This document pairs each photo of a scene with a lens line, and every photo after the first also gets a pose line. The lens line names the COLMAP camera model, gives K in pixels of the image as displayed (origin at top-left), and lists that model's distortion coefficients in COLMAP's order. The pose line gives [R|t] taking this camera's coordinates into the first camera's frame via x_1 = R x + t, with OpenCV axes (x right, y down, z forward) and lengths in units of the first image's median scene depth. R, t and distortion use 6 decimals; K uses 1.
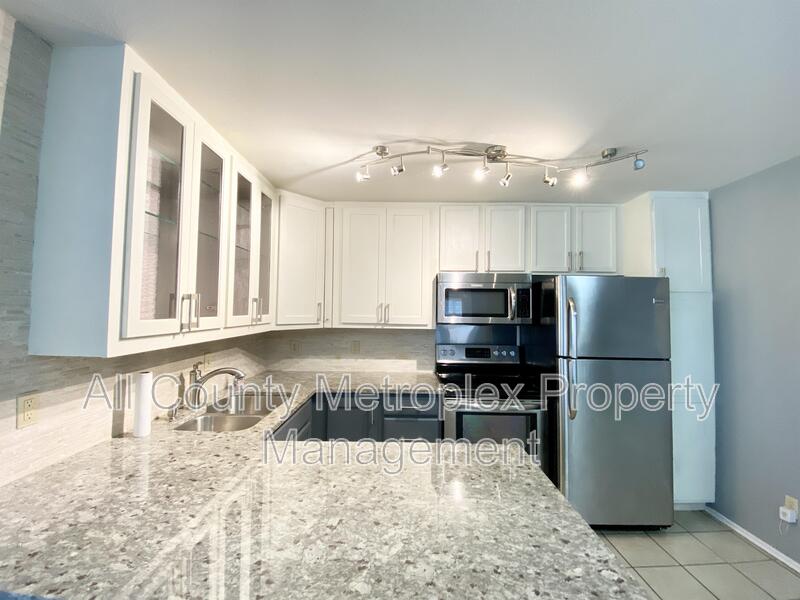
lens RADIAL K [[327.4, 0, 400.9], [0, 327.4, 294.8], [0, 0, 1]] dist [-0.022226, -0.000618]
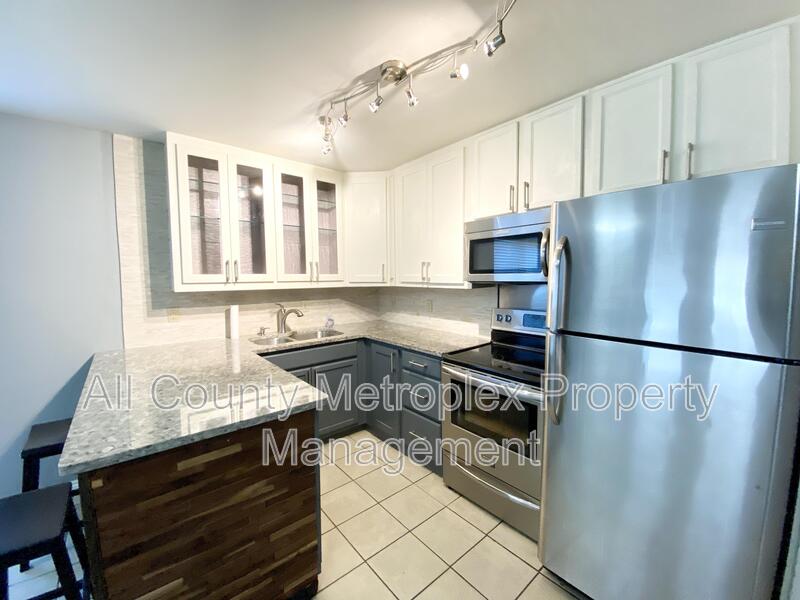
lens RADIAL K [[327.9, 0, 398.7], [0, 327.9, 298.4], [0, 0, 1]] dist [0.002670, -0.000392]
pose [[0.639483, 0.040719, -0.767726, 0.727348], [0.044786, 0.994928, 0.090075, 0.046840], [0.767499, -0.091985, 0.634416, 0.325250]]
